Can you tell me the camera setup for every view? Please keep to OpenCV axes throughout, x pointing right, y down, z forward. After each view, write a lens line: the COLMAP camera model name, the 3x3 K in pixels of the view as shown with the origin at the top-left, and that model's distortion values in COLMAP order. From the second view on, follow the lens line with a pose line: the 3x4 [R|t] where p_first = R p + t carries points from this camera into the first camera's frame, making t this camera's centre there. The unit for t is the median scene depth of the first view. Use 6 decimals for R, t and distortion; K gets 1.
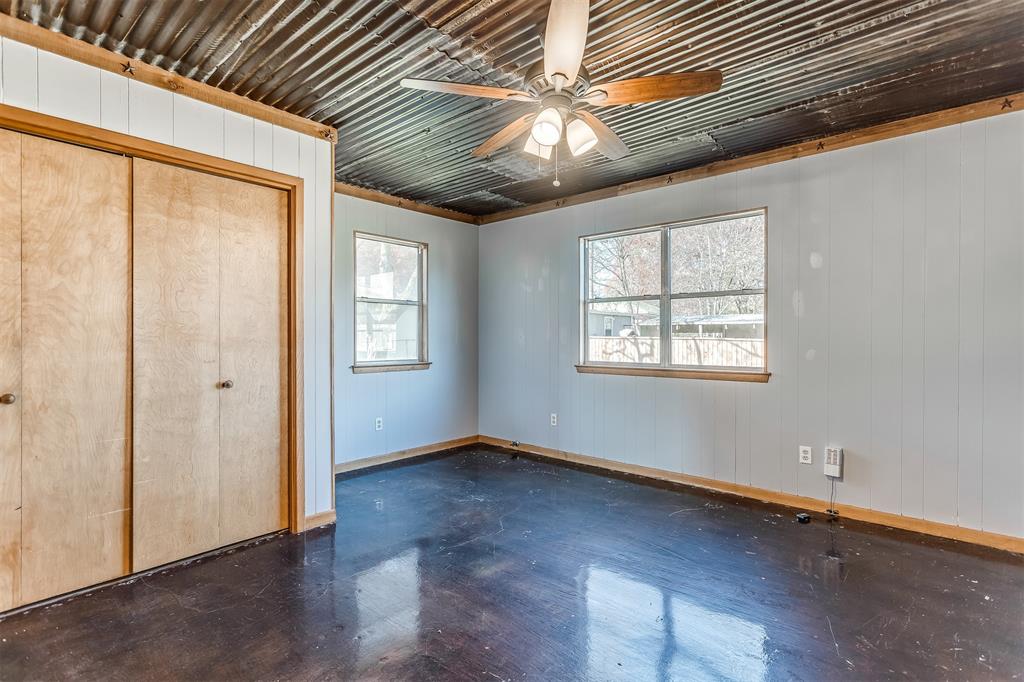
lens RADIAL K [[497.8, 0, 517.5], [0, 497.8, 340.5], [0, 0, 1]] dist [0.001477, 0.000633]
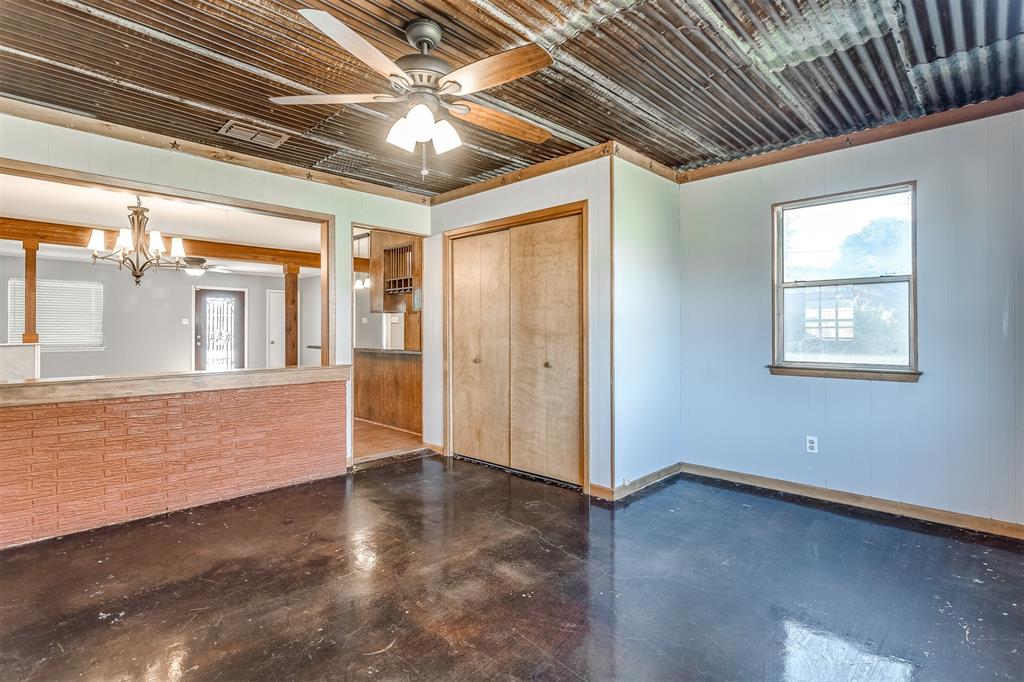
lens RADIAL K [[497.8, 0, 522.8], [0, 497.8, 332.0], [0, 0, 1]] dist [0.001477, 0.000633]
pose [[-0.046753, -0.000575, -0.998906, 0.810425], [-0.005047, 0.999987, -0.000340, -0.004564], [0.998894, 0.005026, -0.046755, 0.945428]]
